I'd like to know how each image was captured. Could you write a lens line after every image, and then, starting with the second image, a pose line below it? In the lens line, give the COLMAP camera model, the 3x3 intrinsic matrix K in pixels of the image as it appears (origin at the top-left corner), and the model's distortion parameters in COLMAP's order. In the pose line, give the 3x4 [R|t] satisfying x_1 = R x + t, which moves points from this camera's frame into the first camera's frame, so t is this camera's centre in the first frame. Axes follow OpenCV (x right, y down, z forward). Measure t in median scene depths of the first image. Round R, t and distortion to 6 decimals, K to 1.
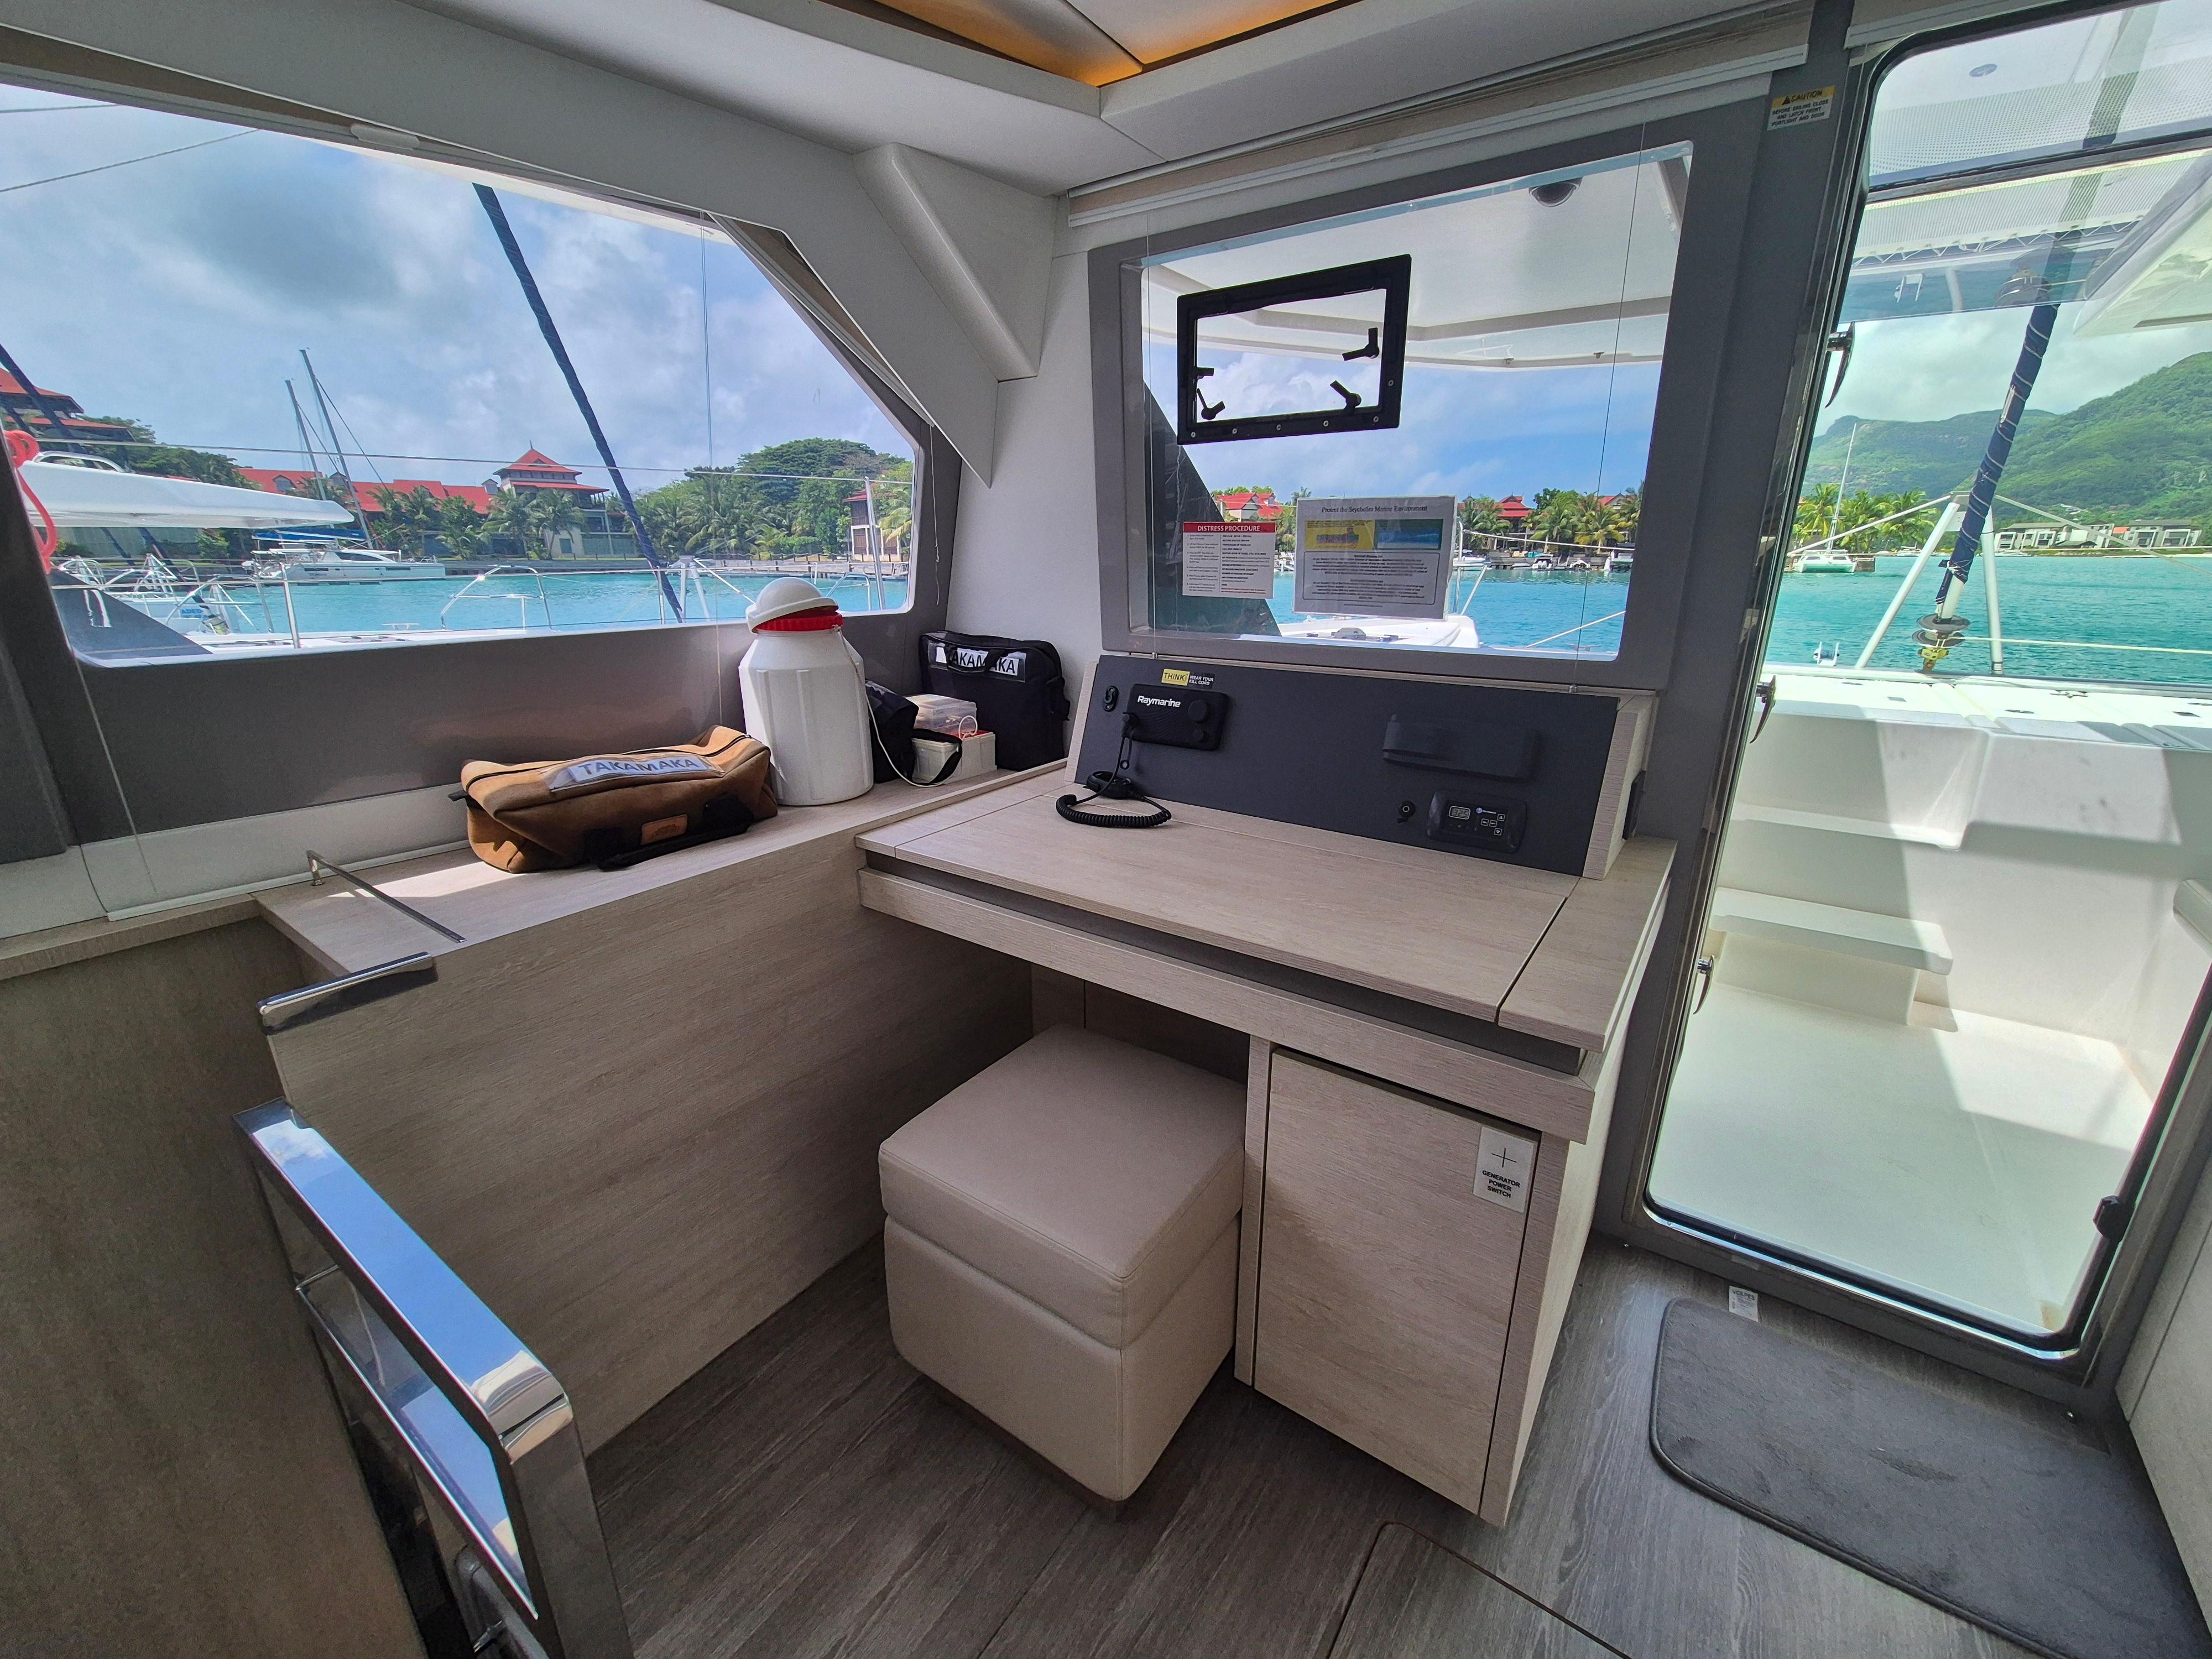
lens RADIAL K [[913.4, 0, 1109.8], [0, 913.4, 847.6], [0, 0, 1]] dist [0.017708, -0.005728]
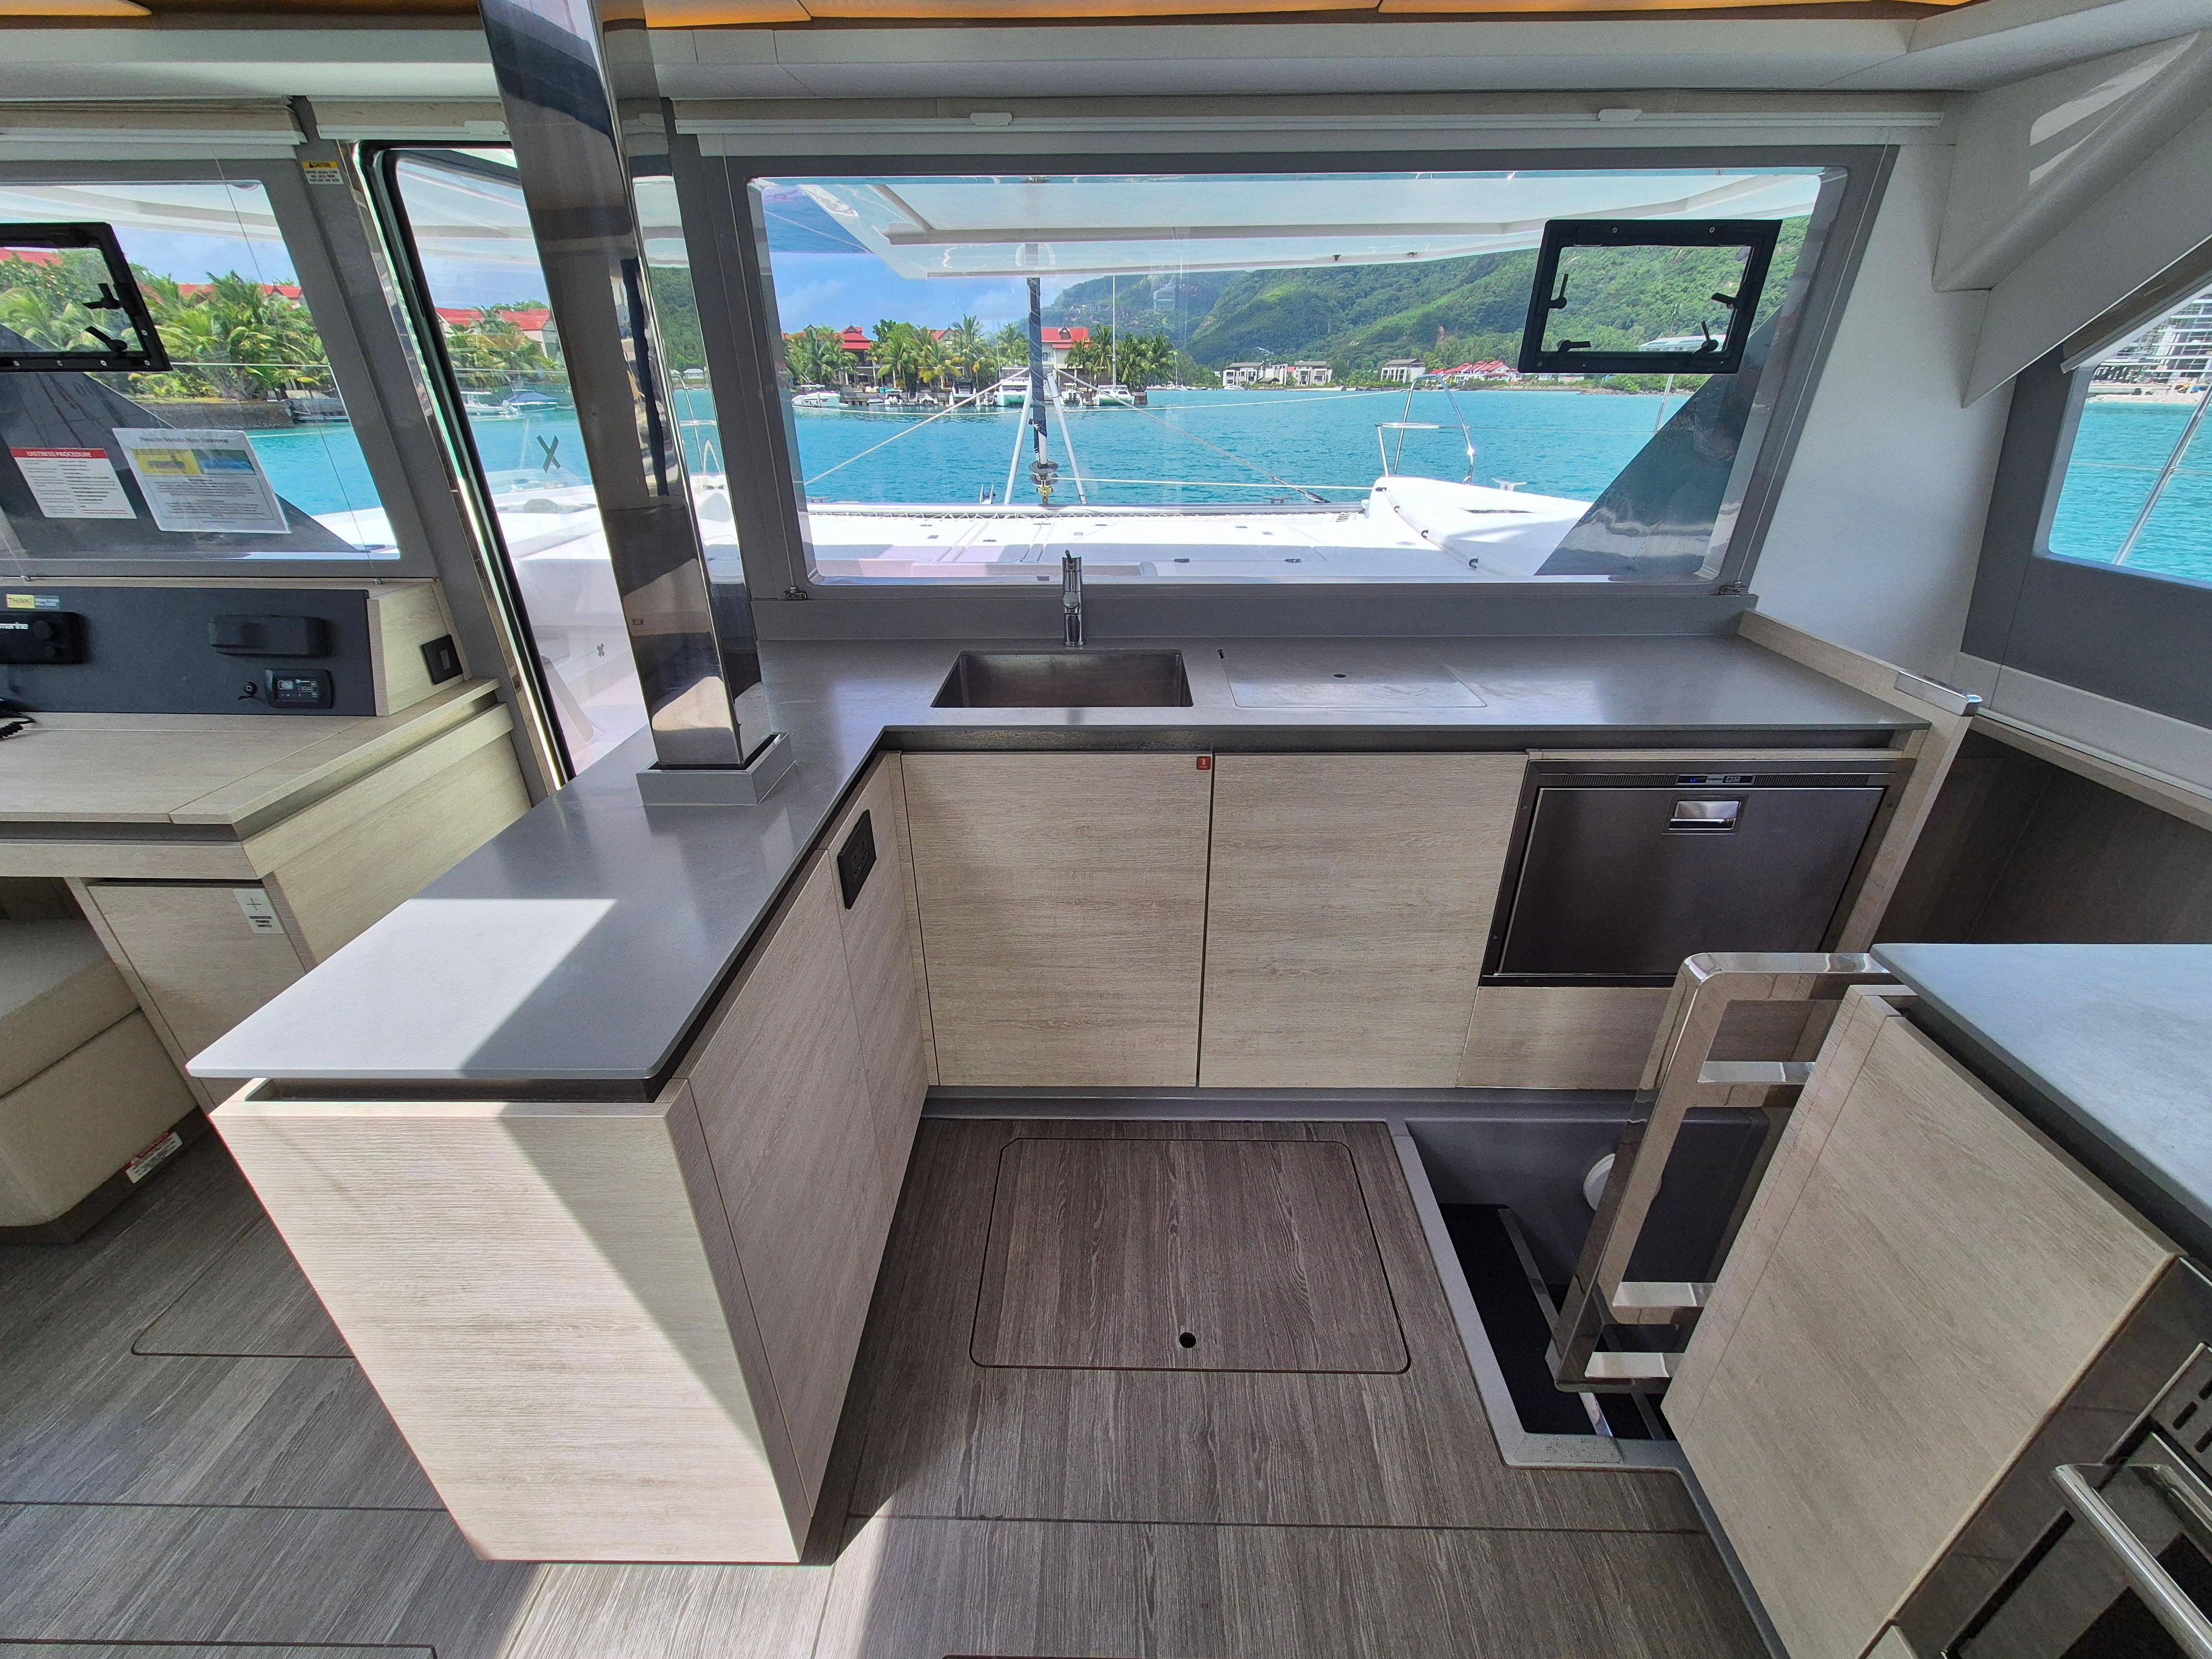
lens RADIAL K [[913.4, 0, 1109.8], [0, 913.4, 847.6], [0, 0, 1]] dist [0.017708, -0.005728]
pose [[0.827990, -0.256865, 0.498451, 0.175702], [0.175028, 0.962887, 0.205458, 0.034222], [-0.532727, -0.082874, 0.842220, -0.226367]]
